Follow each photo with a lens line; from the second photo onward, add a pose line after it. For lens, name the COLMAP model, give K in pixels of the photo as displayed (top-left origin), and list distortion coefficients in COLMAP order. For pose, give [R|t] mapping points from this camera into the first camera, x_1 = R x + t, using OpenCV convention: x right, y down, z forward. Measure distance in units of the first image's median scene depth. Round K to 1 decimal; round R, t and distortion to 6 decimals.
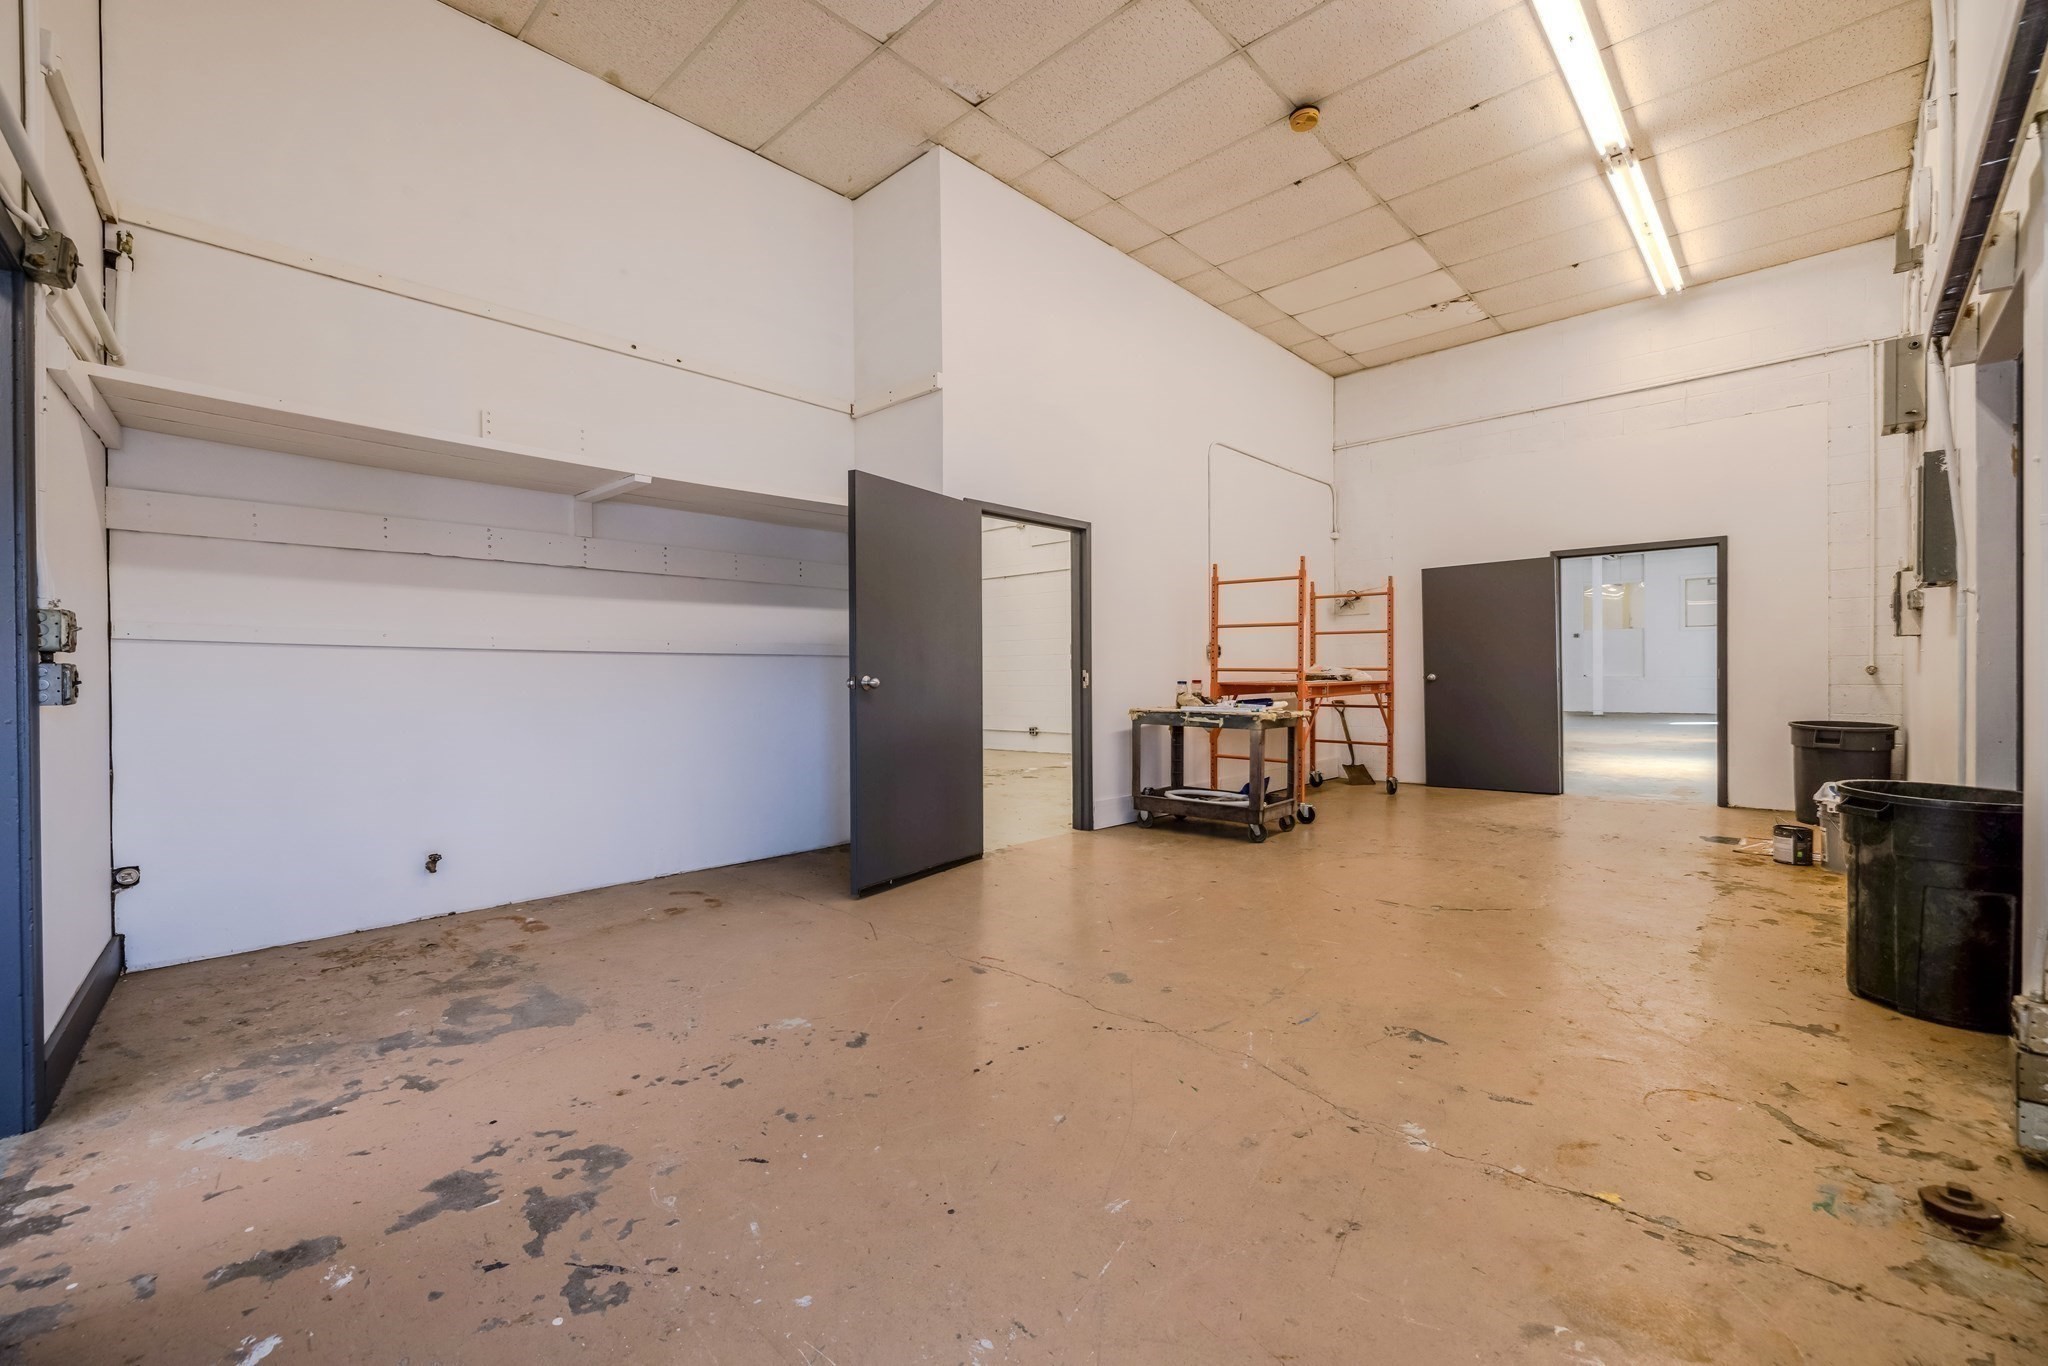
lens RADIAL K [[858.5, 0, 1015.9], [0, 858.5, 679.7], [0, 0, 1]] dist [0.001826, 0.000173]
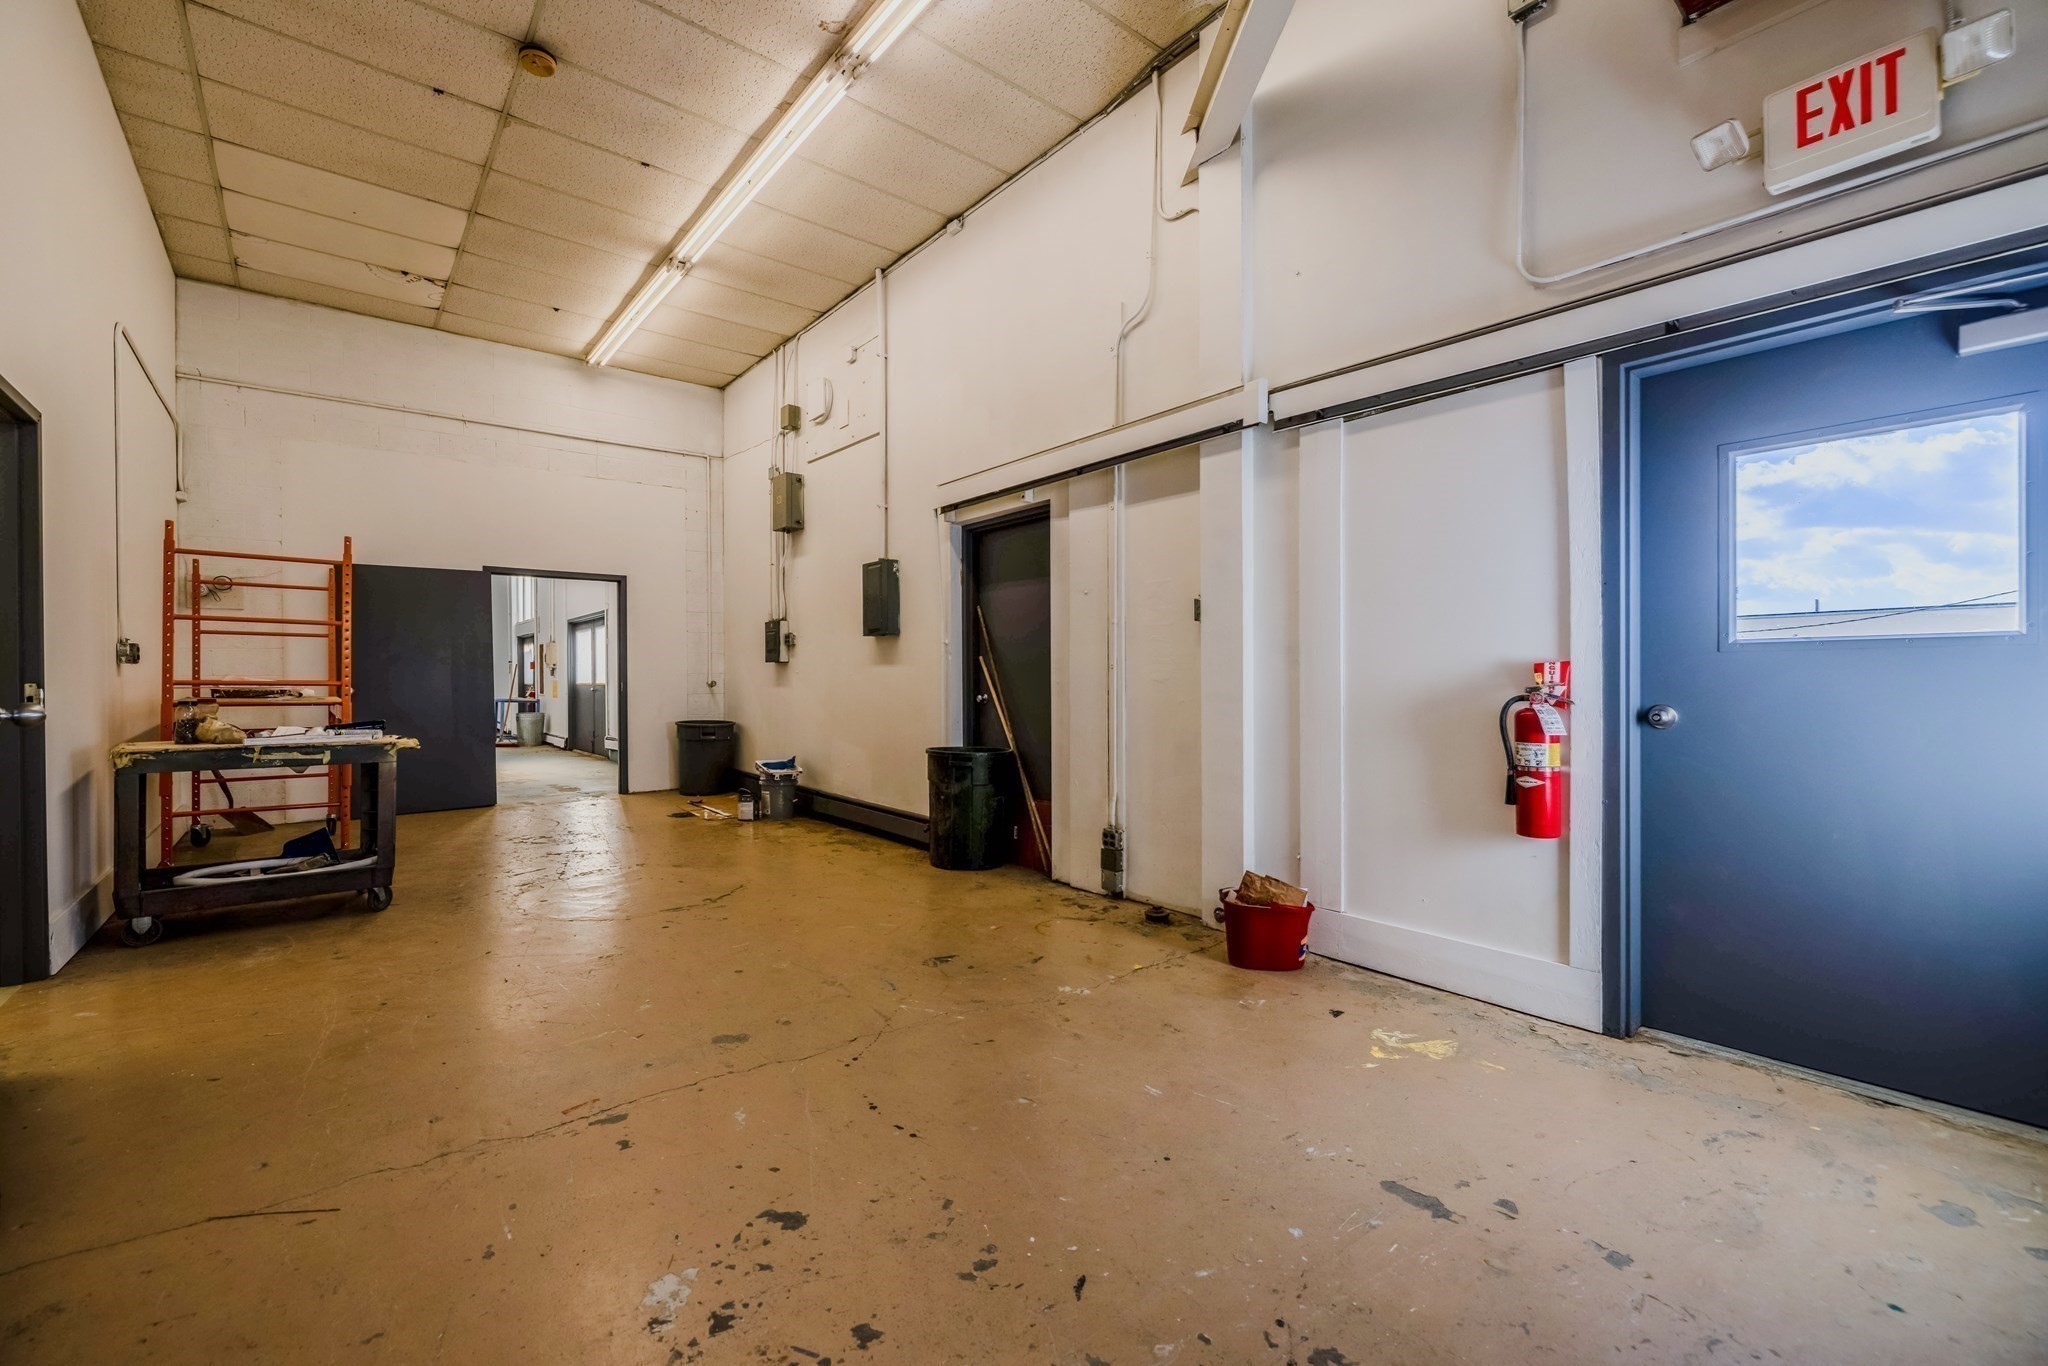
lens RADIAL K [[858.5, 0, 1017.0], [0, 858.5, 681.9], [0, 0, 1]] dist [0.001826, 0.000173]
pose [[0.123890, 0.002390, 0.992293, -0.444608], [0.007729, 0.999964, -0.003373, -0.006631], [-0.992266, 0.008087, 0.123867, 0.375603]]
